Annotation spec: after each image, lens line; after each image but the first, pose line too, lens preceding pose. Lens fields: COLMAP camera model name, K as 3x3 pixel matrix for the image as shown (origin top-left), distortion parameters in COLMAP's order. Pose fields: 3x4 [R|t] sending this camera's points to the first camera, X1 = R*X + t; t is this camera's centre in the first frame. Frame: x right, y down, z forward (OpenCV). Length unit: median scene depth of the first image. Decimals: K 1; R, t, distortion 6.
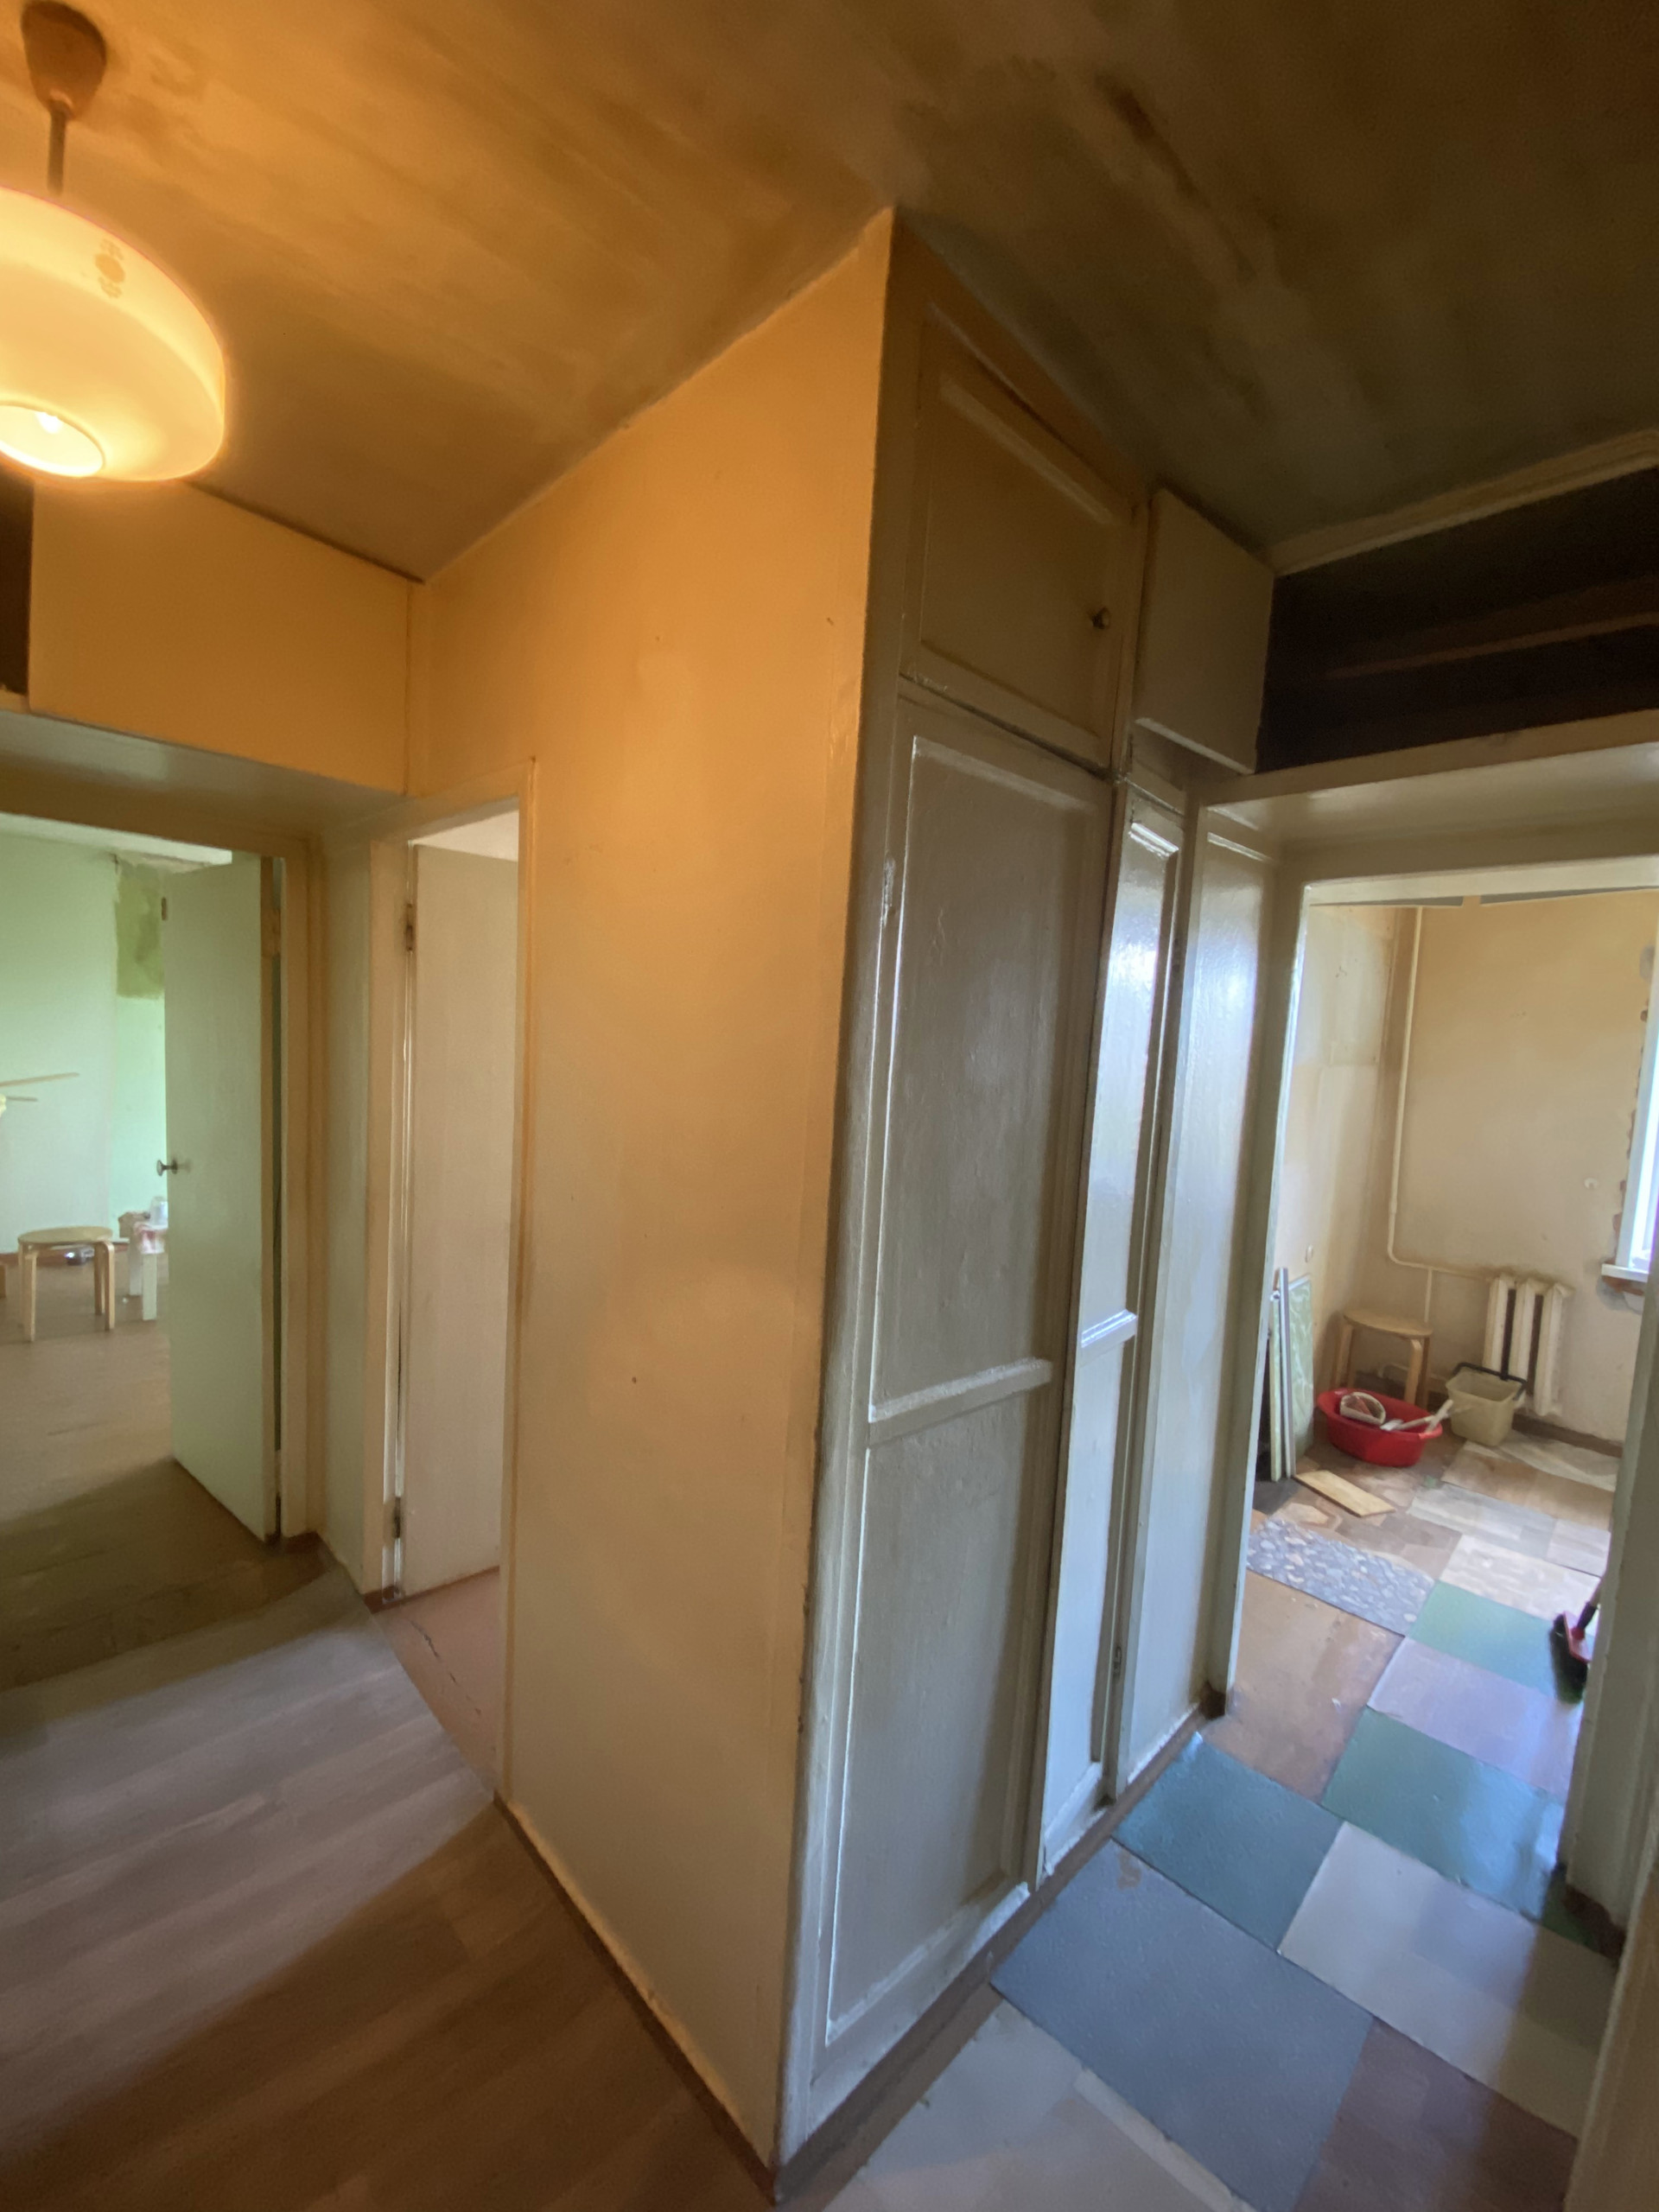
lens RADIAL K [[895.2, 0, 829.5], [0, 895.2, 1106.0], [0, 0, 1]] dist [0.009388, -0.013733]
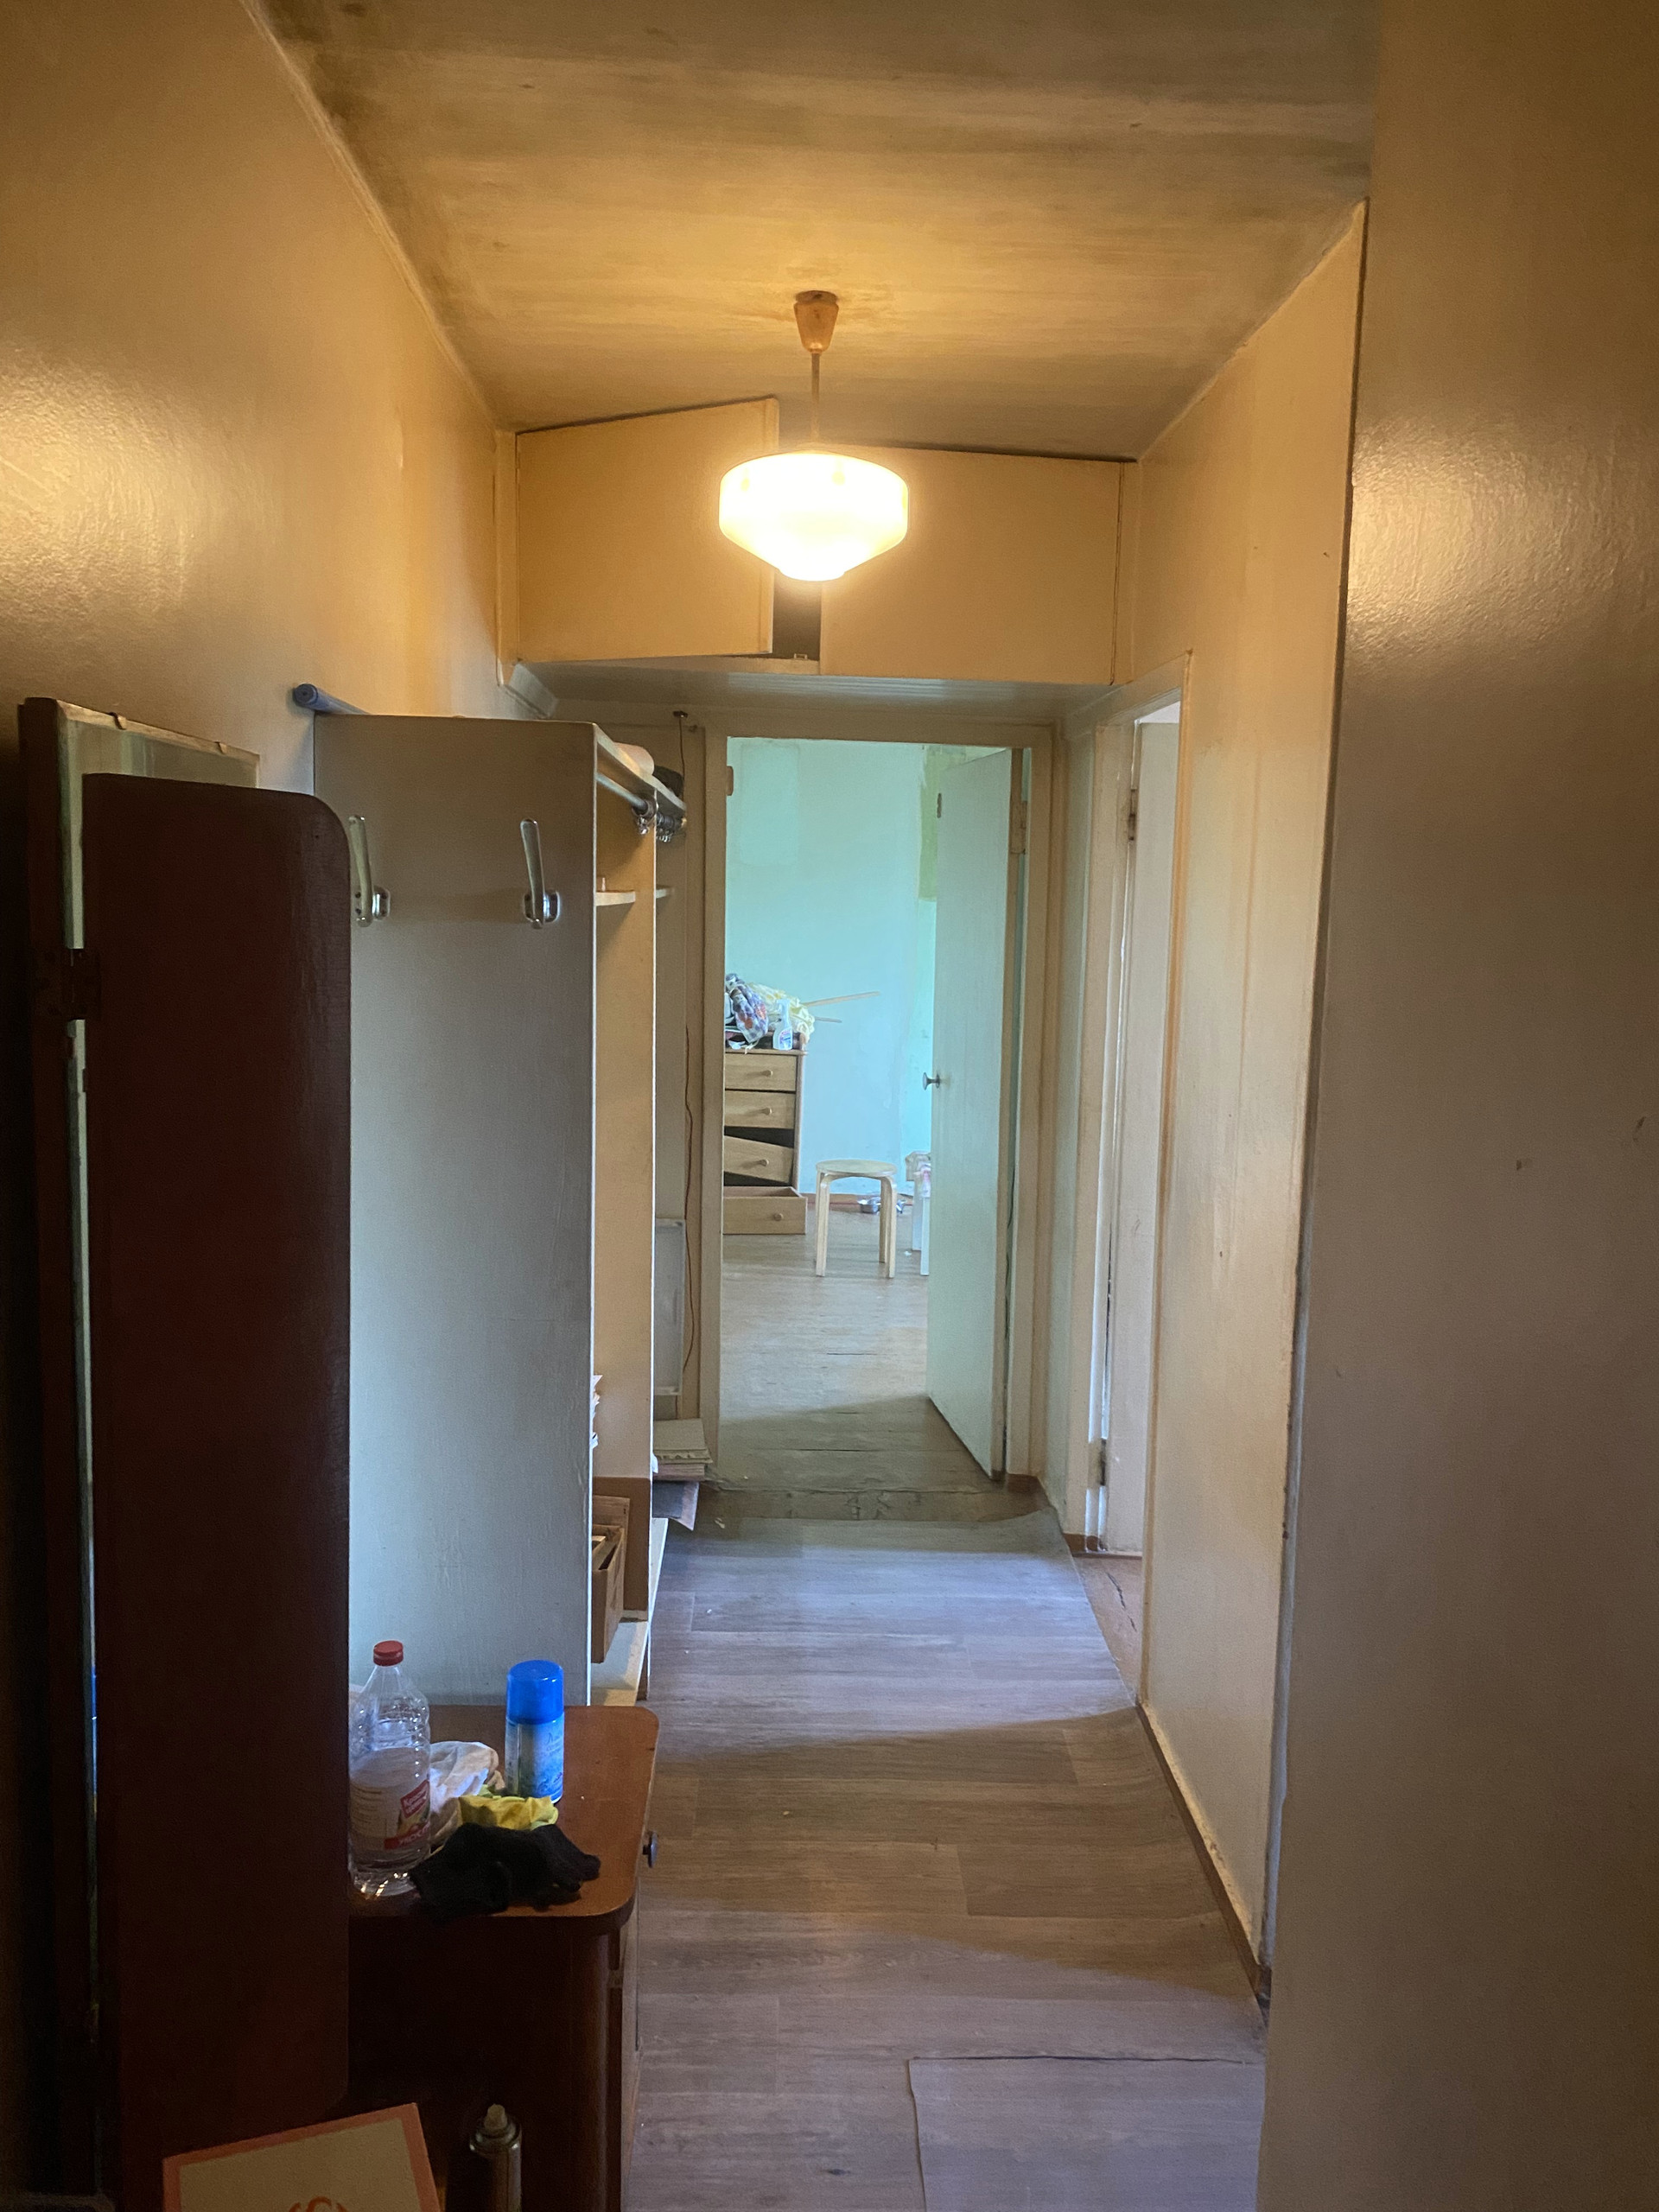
lens RADIAL K [[1674.2, 0, 829.5], [0, 1674.2, 1106.0], [0, 0, 1]] dist [-0.000876, -0.000726]
pose [[0.736743, 0.047920, -0.674472, 0.465962], [-0.034218, 0.998850, 0.033589, 0.050643], [0.675306, -0.001667, 0.737536, -0.464502]]
